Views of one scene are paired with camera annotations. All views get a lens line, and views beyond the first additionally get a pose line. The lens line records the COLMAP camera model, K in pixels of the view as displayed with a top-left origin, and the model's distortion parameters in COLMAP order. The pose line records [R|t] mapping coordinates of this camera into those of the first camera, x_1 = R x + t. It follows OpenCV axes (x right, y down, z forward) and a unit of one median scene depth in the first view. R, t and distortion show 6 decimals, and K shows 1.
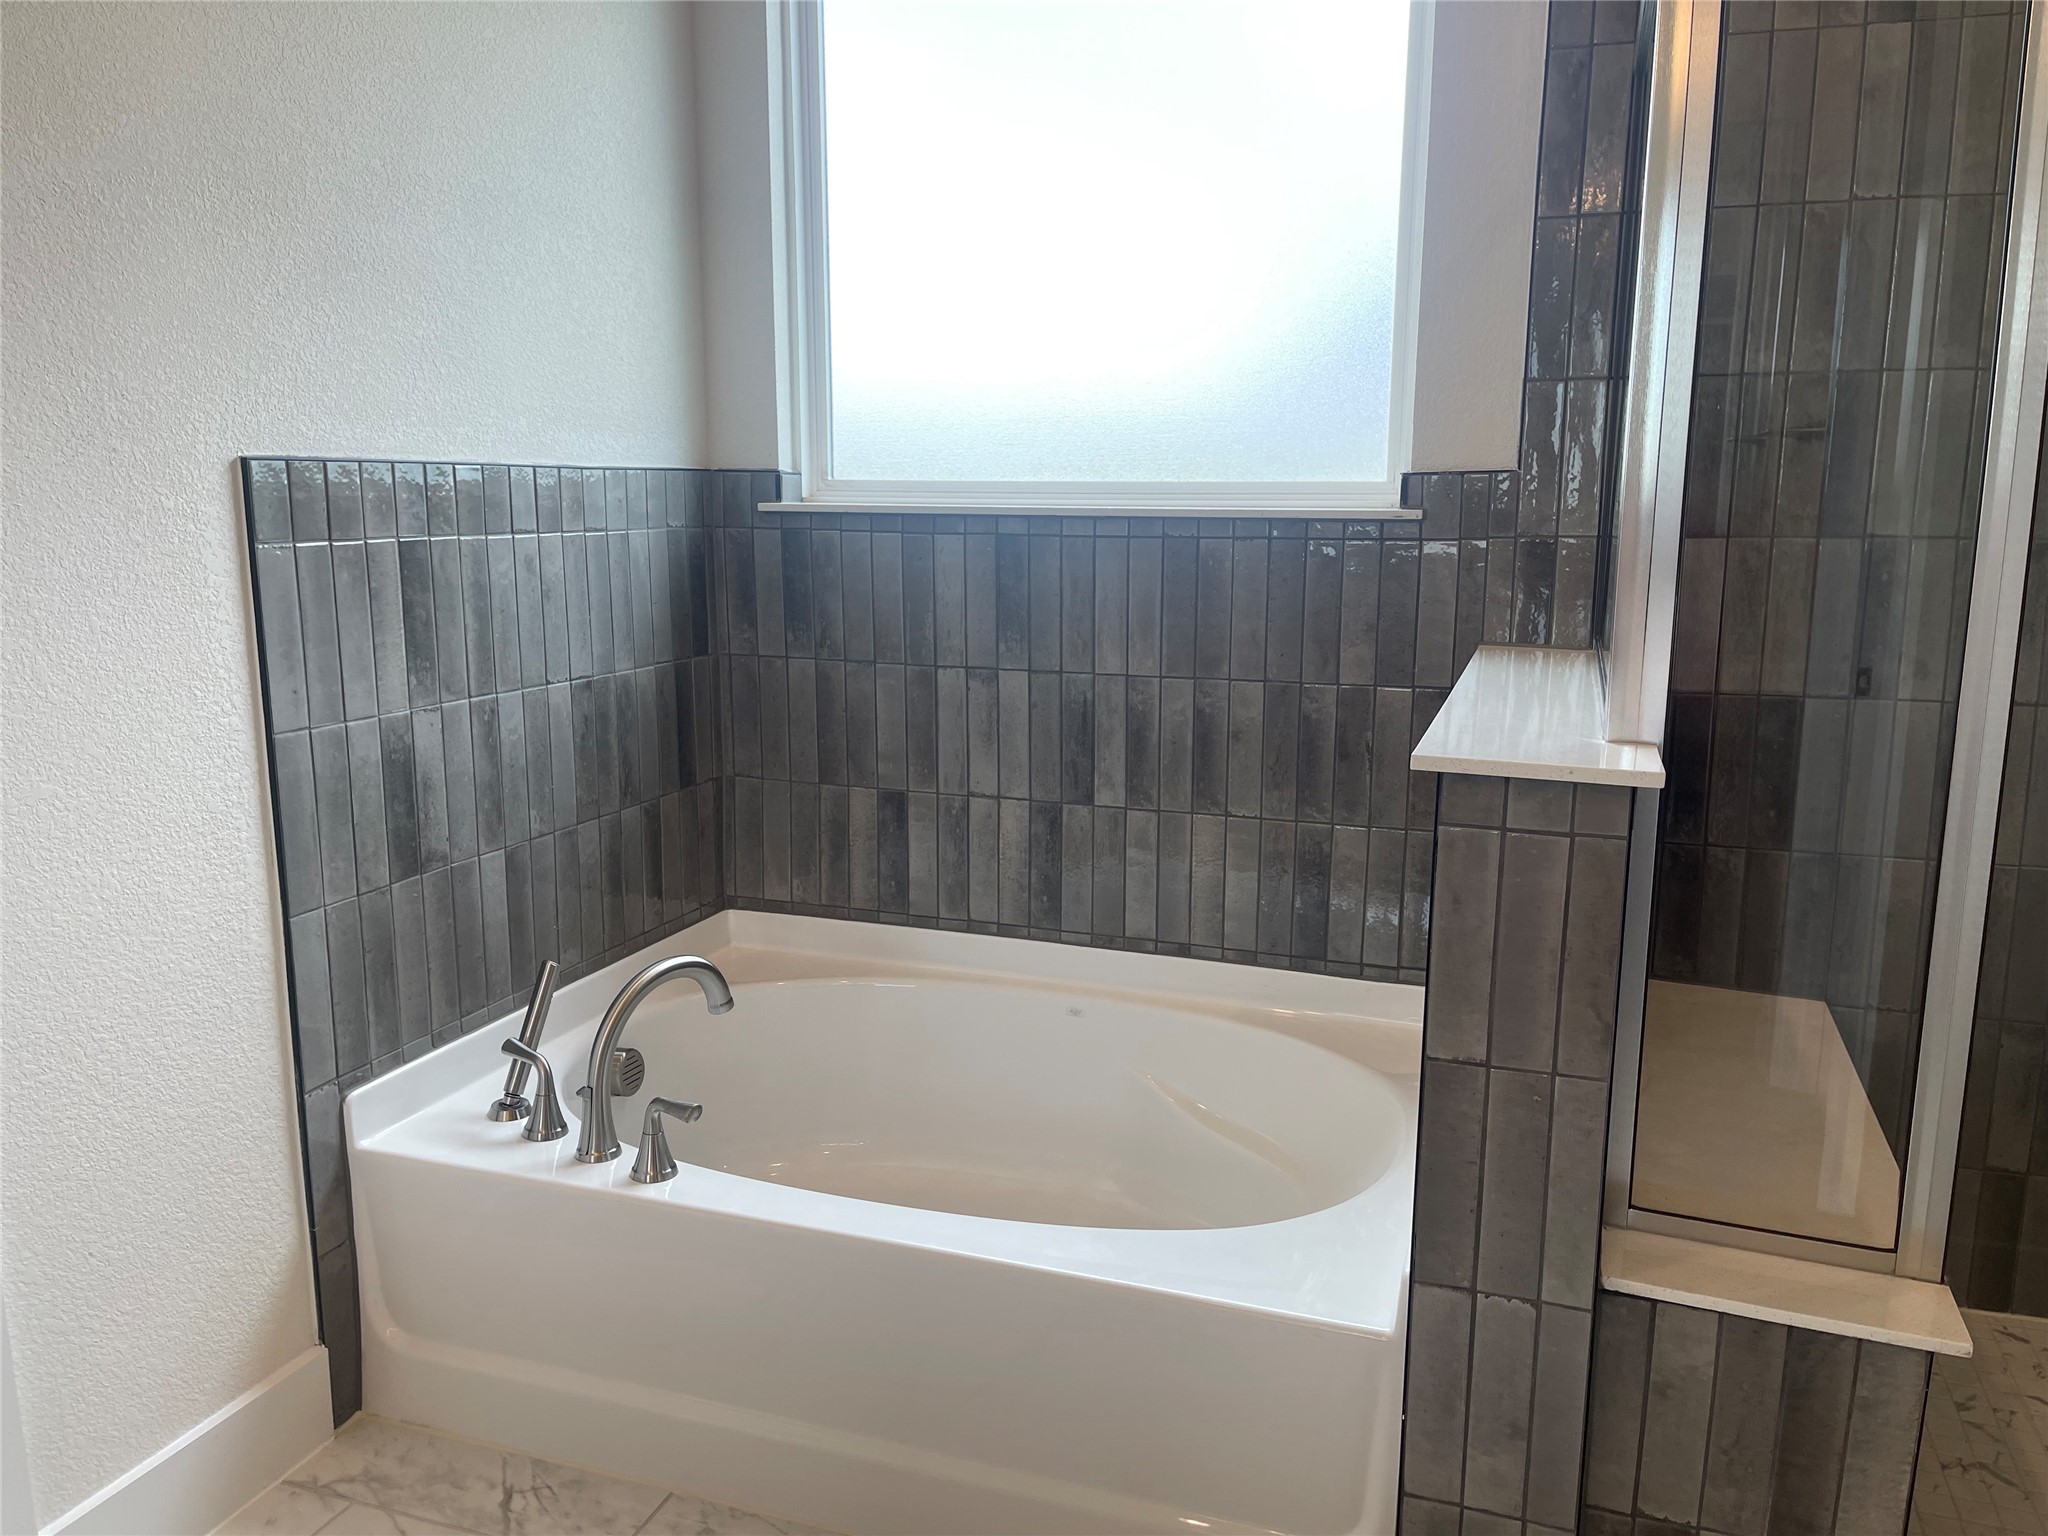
lens RADIAL K [[1536.6, 0, 1024.0], [0, 1536.6, 768.0], [0, 0, 1]] dist [0.082796, -0.111187]
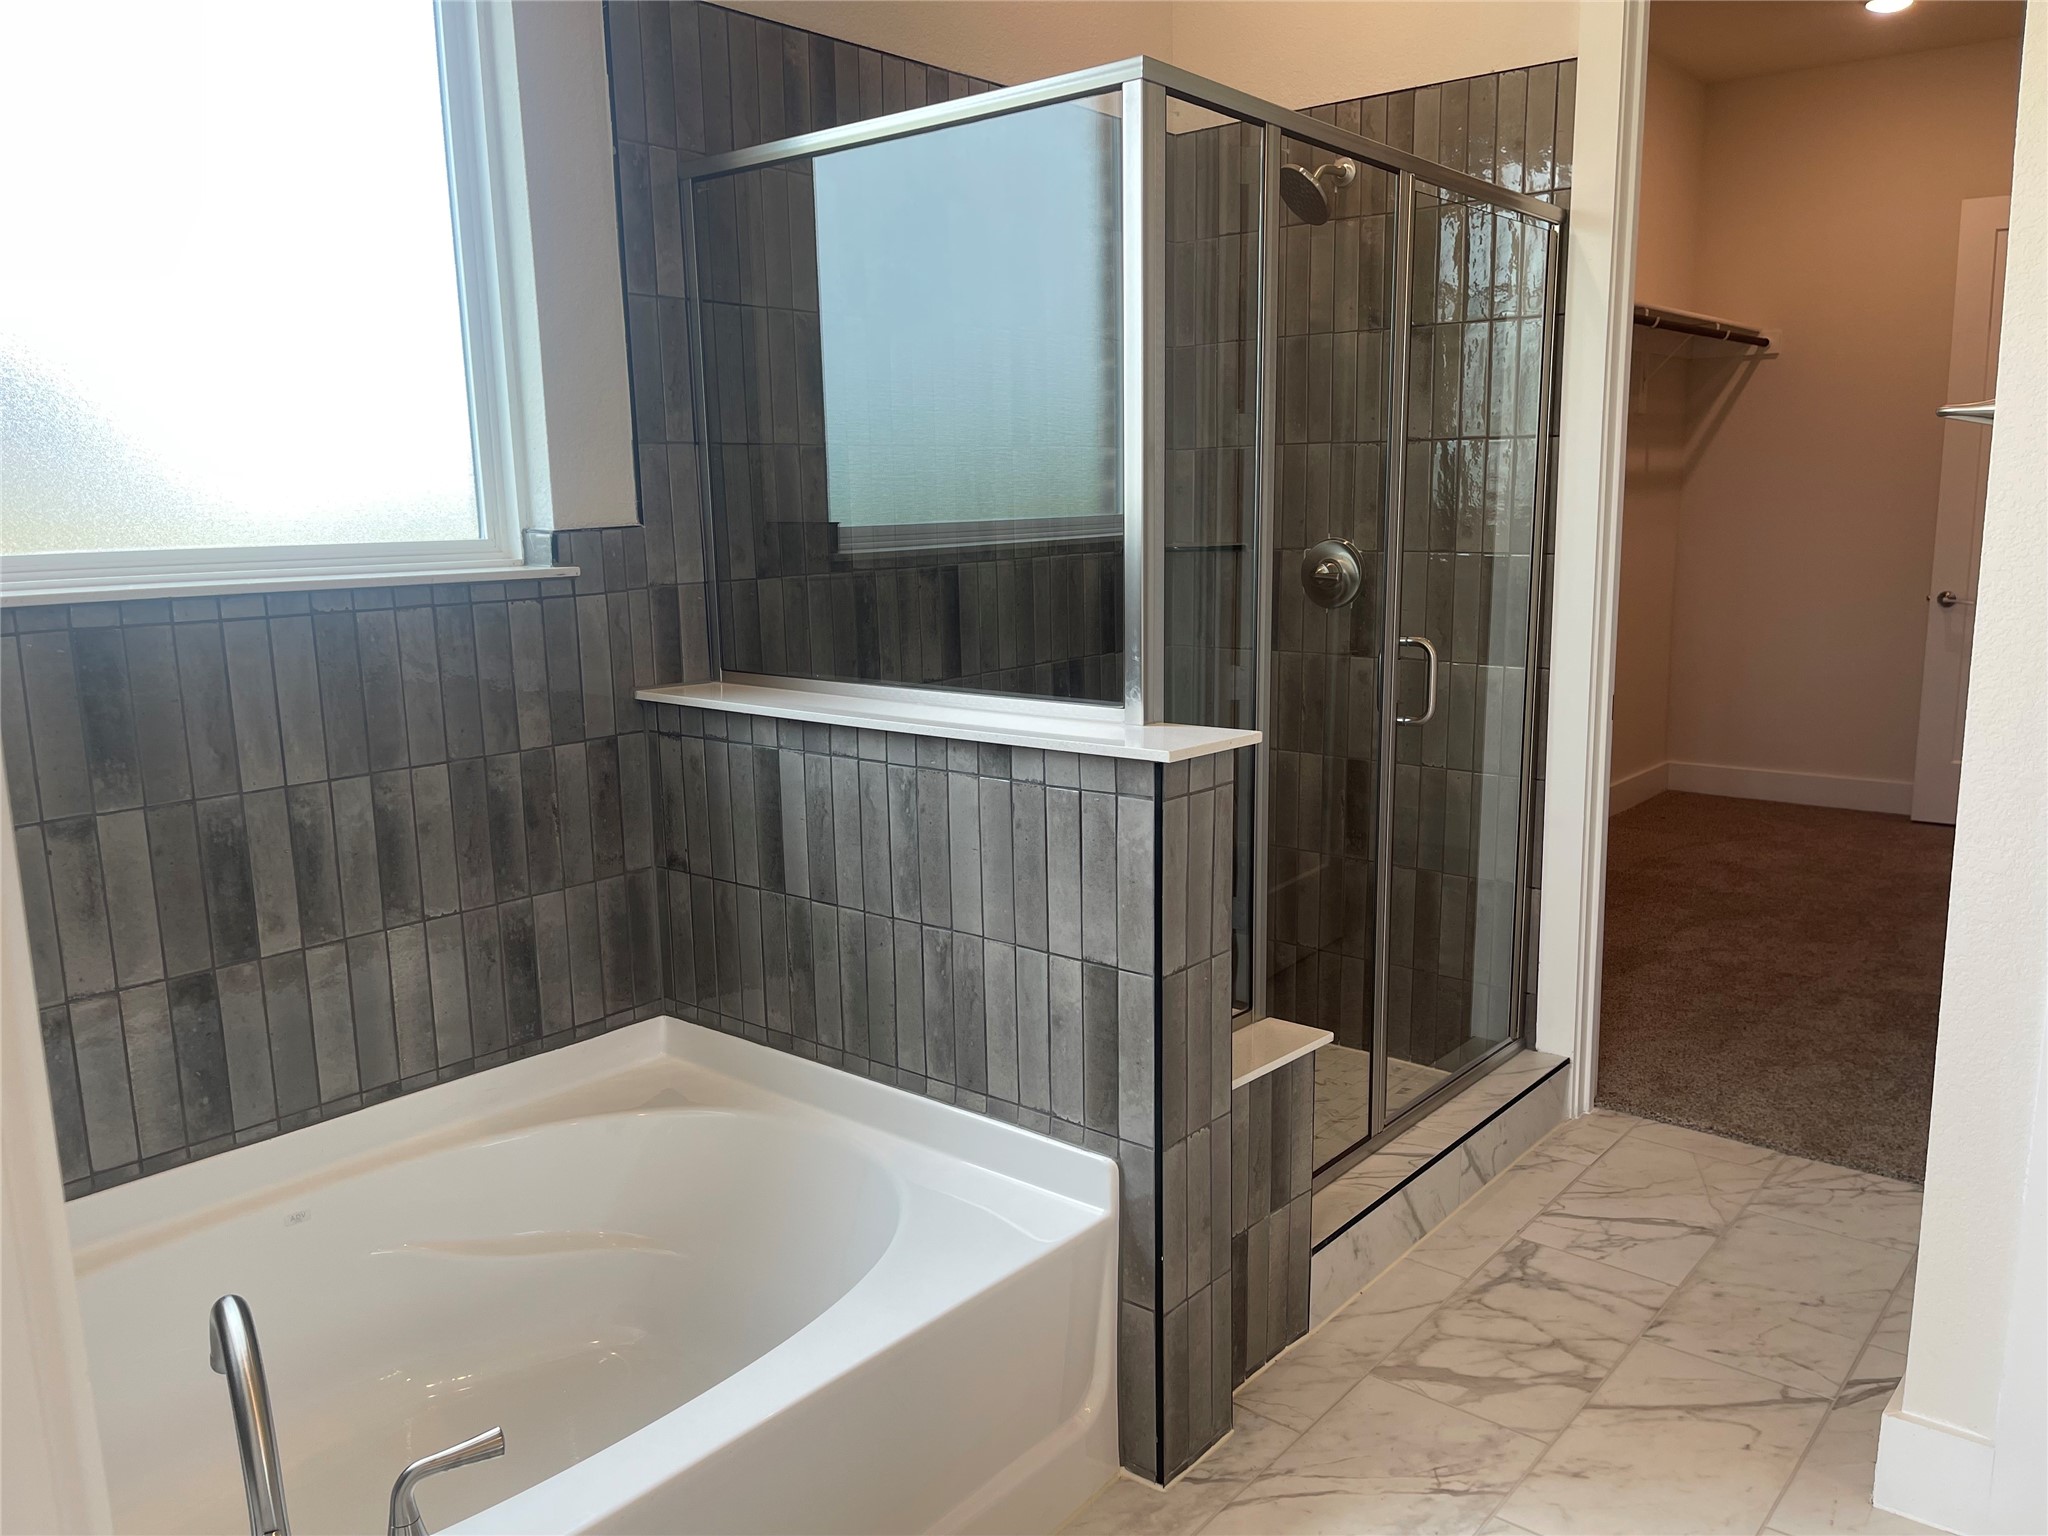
lens RADIAL K [[1536.6, 0, 1024.0], [0, 1536.6, 768.0], [0, 0, 1]] dist [0.082796, -0.111187]
pose [[0.351096, -0.174716, 0.919895, -0.558852], [0.185749, 0.975908, 0.114460, -0.093721], [-0.917731, 0.130683, 0.375090, 0.345429]]
